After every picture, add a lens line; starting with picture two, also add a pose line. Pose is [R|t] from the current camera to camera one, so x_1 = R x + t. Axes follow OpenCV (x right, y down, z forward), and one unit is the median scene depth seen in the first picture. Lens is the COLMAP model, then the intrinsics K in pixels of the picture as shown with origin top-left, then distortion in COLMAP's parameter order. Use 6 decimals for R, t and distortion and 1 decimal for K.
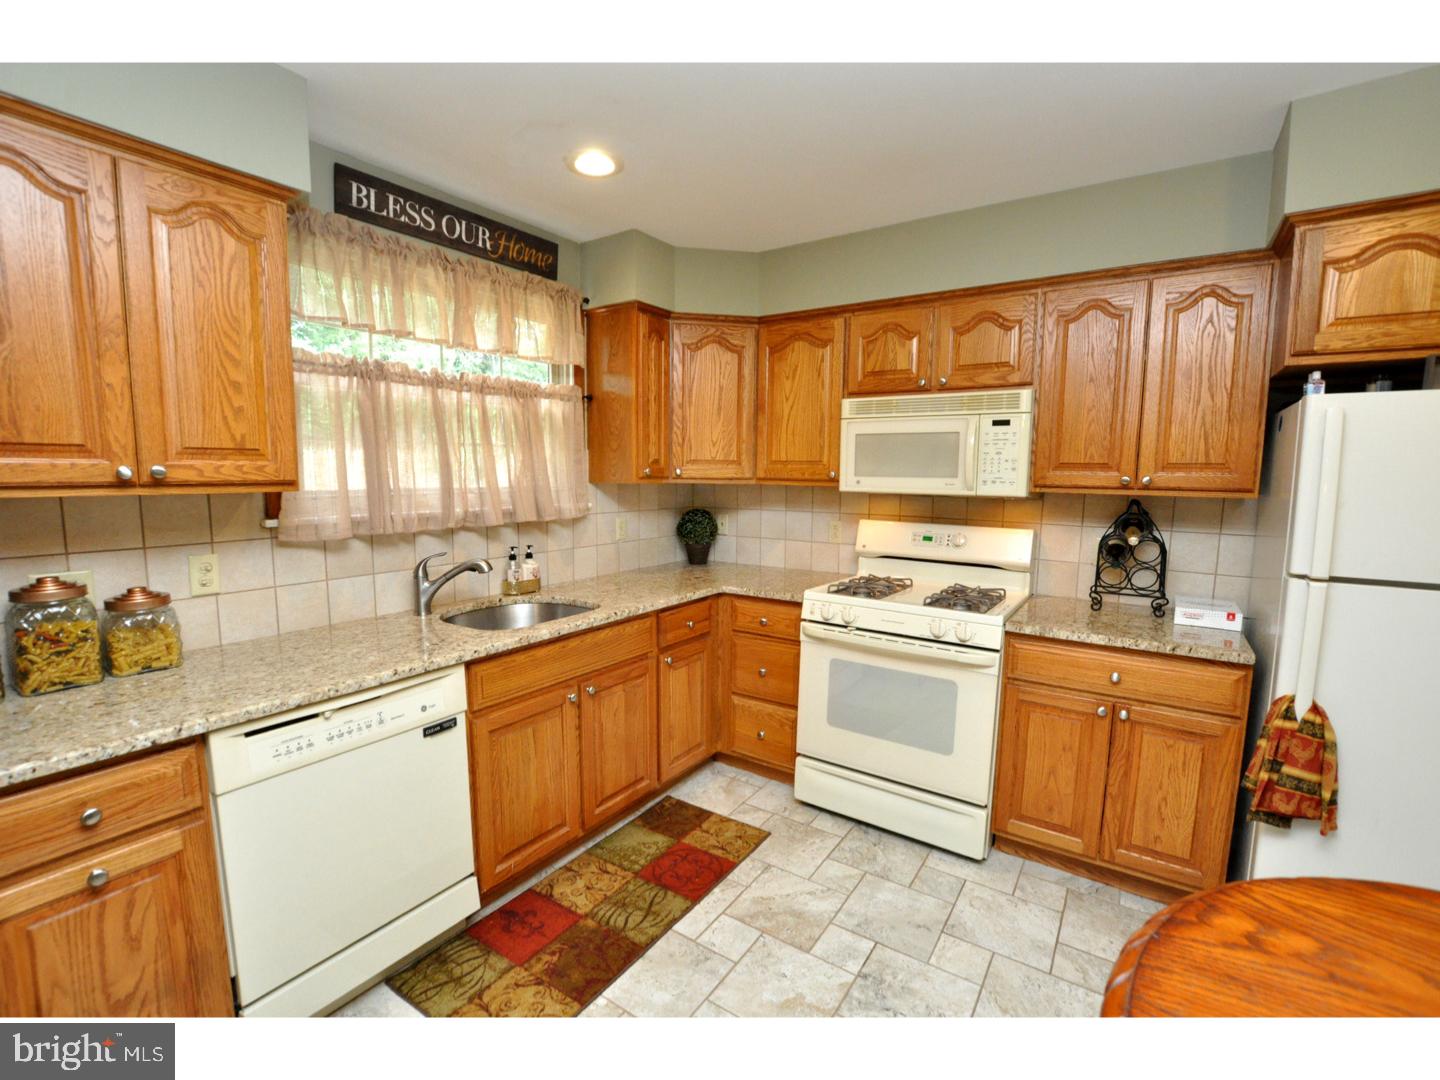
lens RADIAL K [[630.4, 0, 734.2], [0, 630.4, 543.9], [0, 0, 1]] dist [-0.035146, 0.001742]
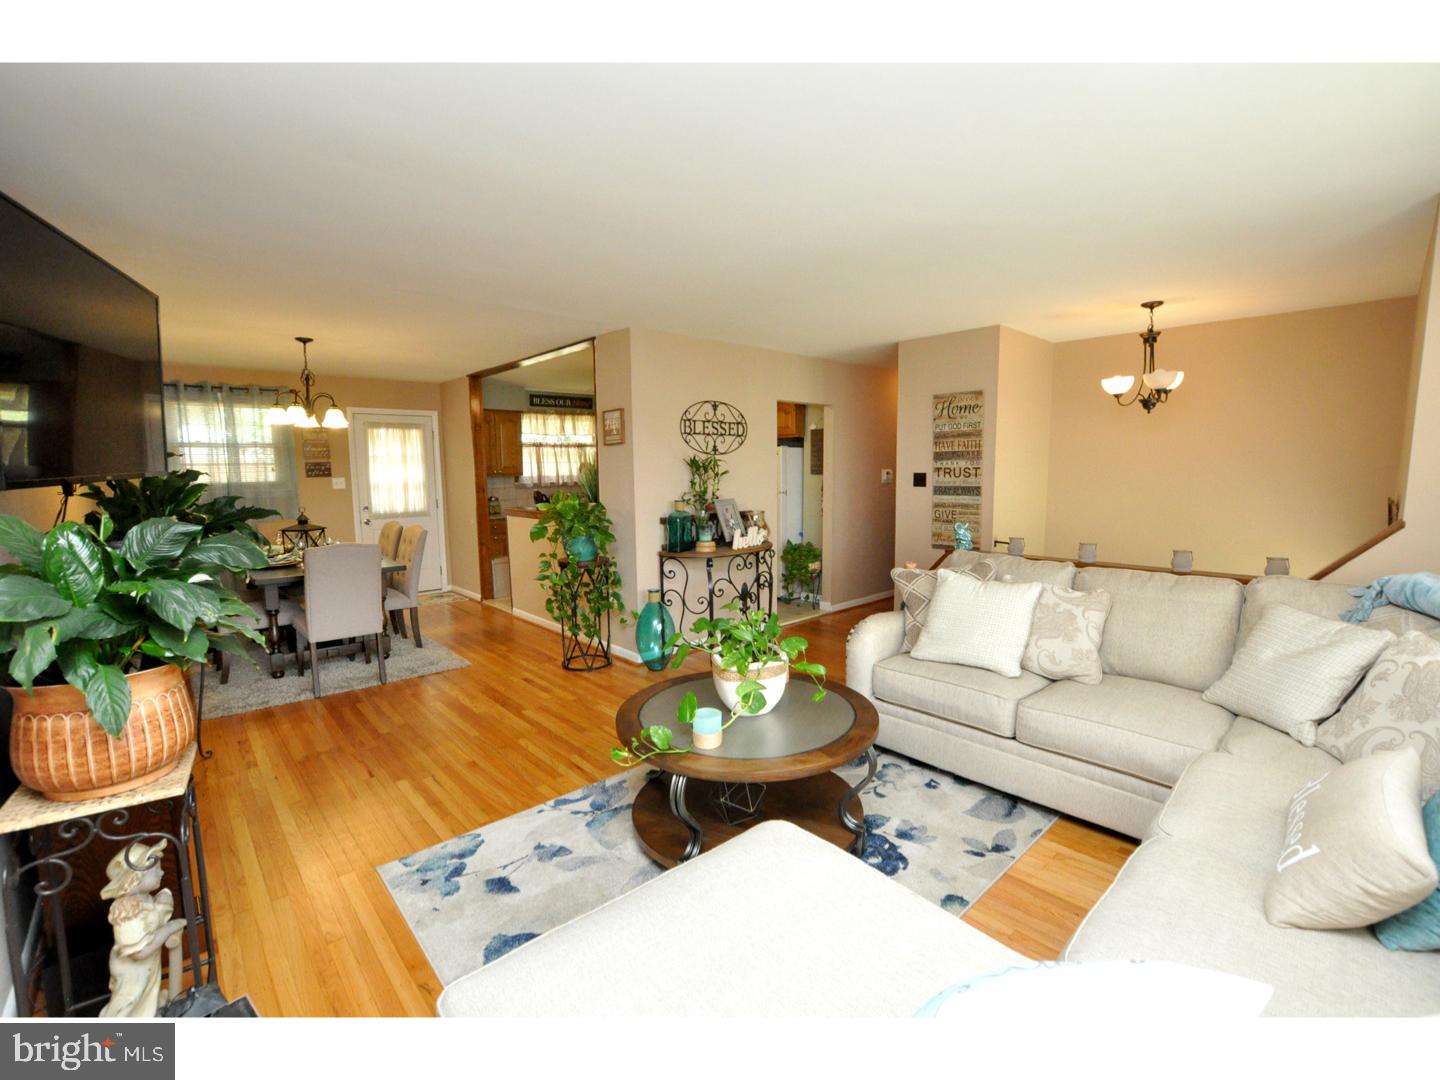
lens RADIAL K [[630.4, 0, 724.5], [0, 630.4, 539.8], [0, 0, 1]] dist [-0.035146, 0.001742]
pose [[0.970837, 0.006155, -0.239663, 1.238115], [-0.006265, 0.999980, 0.000303, 0.254712], [0.239660, 0.001207, 0.970856, -2.104330]]
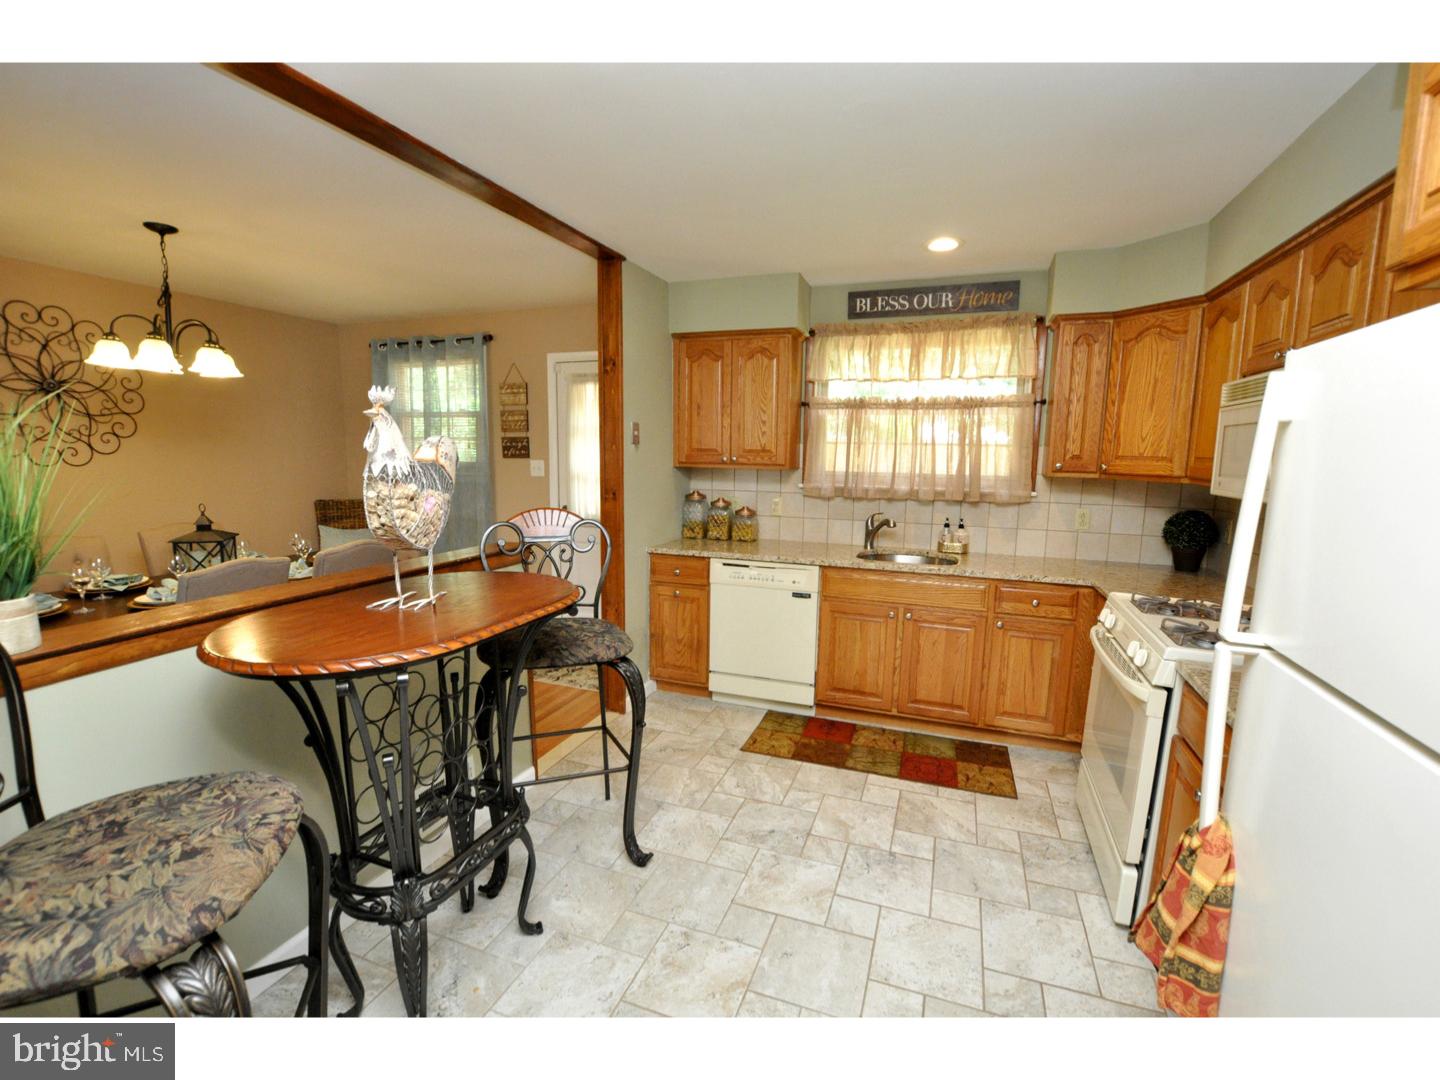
lens RADIAL K [[630.4, 0, 719.3], [0, 630.4, 546.1], [0, 0, 1]] dist [-0.035146, 0.001742]
pose [[0.227389, 0.139592, -0.963747, 0.916921], [-0.125341, 0.985636, 0.113189, -0.028598], [0.965704, 0.095059, 0.241619, 0.193894]]
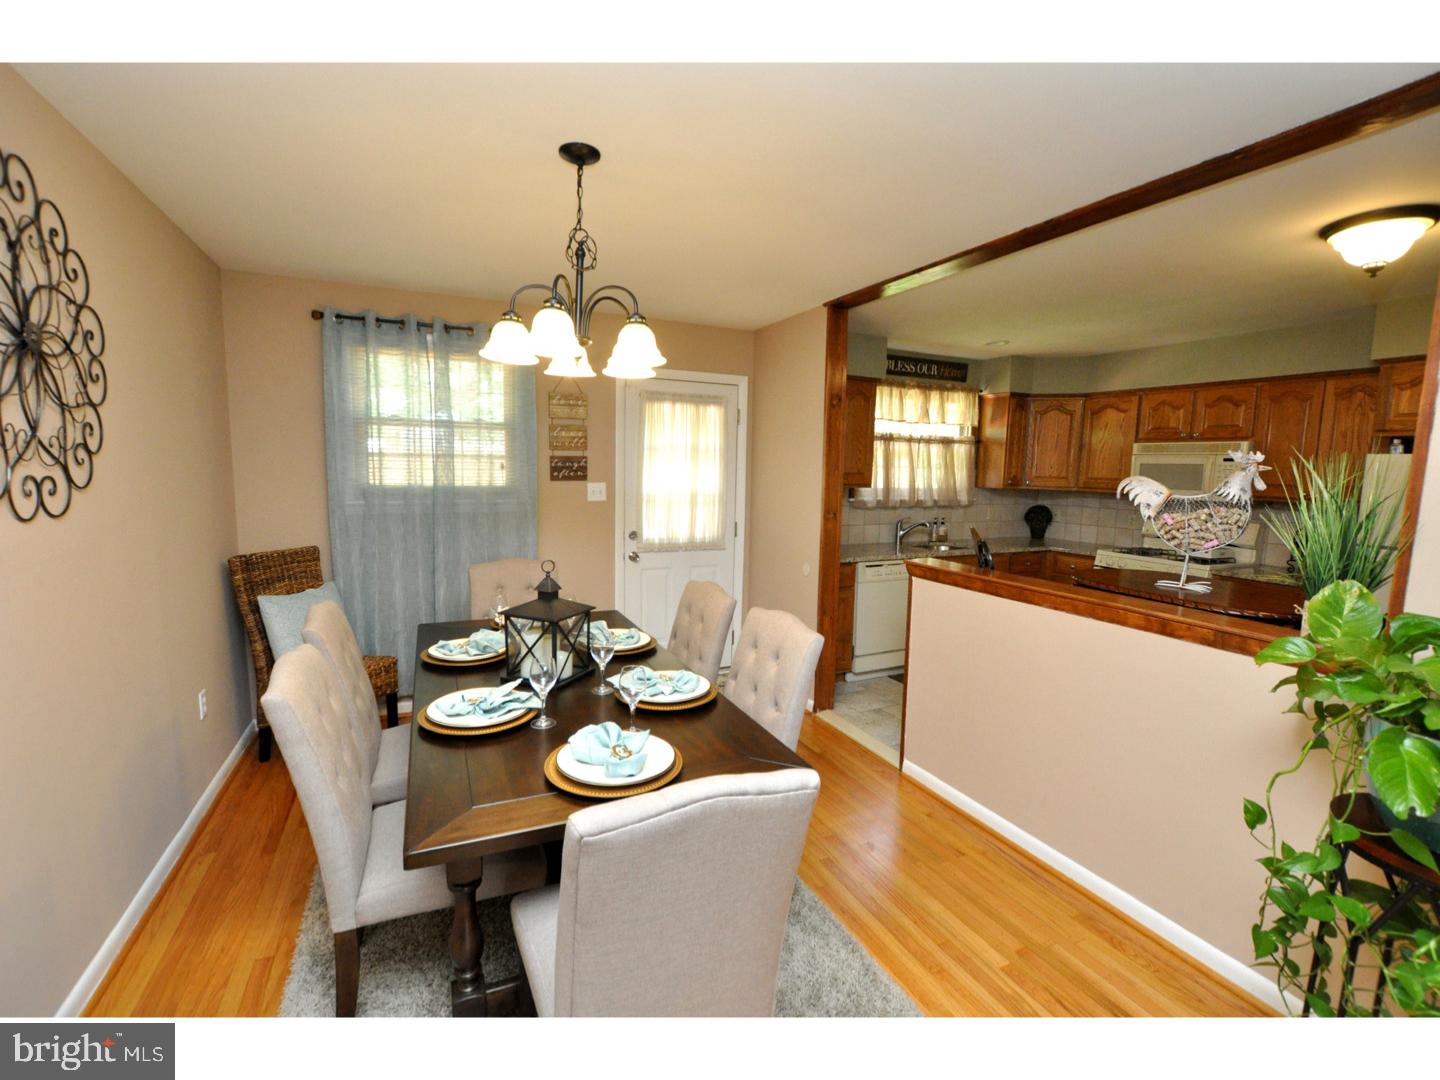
lens RADIAL K [[630.4, 0, 723.1], [0, 630.4, 544.6], [0, 0, 1]] dist [-0.035146, 0.001742]
pose [[0.855030, 0.071251, -0.513660, 0.112778], [-0.071325, 0.997260, 0.019608, 0.103904], [0.513649, 0.019871, 0.857770, -1.134656]]
